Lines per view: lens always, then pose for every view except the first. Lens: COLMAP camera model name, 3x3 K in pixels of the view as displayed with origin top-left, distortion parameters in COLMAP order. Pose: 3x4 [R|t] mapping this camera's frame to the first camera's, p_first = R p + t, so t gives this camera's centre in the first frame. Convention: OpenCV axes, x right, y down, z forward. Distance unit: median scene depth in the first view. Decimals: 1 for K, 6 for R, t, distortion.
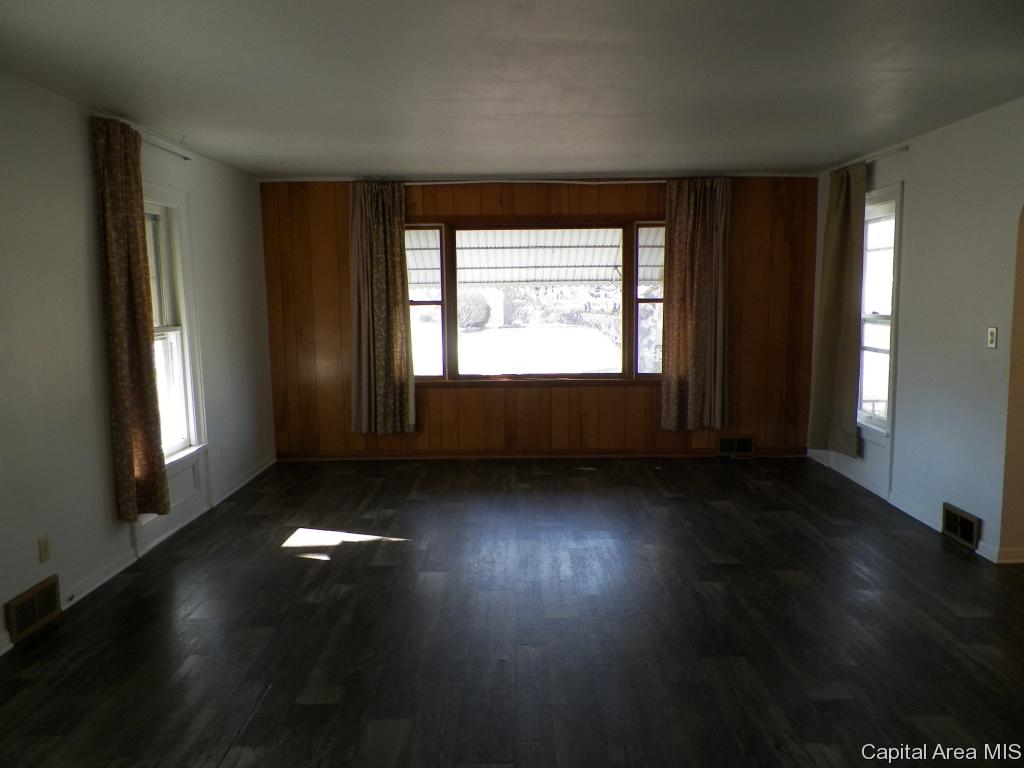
lens RADIAL K [[771.7, 0, 513.7], [0, 771.7, 376.3], [0, 0, 1]] dist [0.029331, -0.009006]
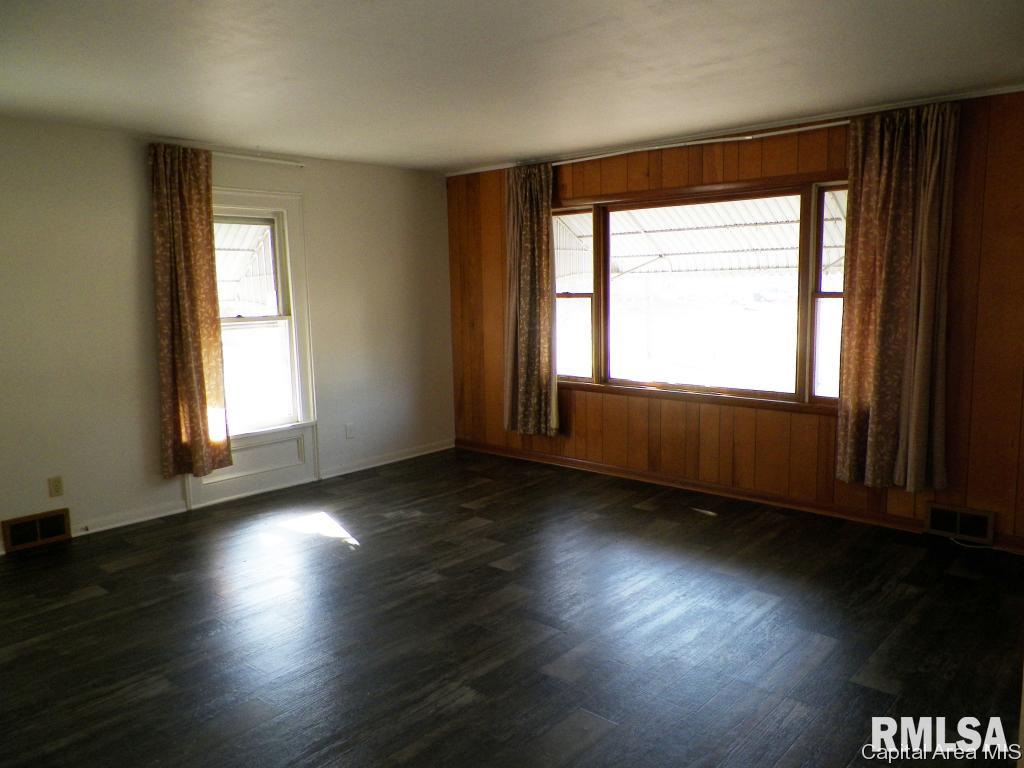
lens RADIAL K [[771.7, 0, 518.7], [0, 771.7, 376.9], [0, 0, 1]] dist [0.029331, -0.009006]
pose [[0.752225, 0.079669, -0.654072, 0.439357], [-0.065097, 0.996793, 0.046548, -0.038676], [0.655683, 0.007563, 0.754999, 0.283775]]
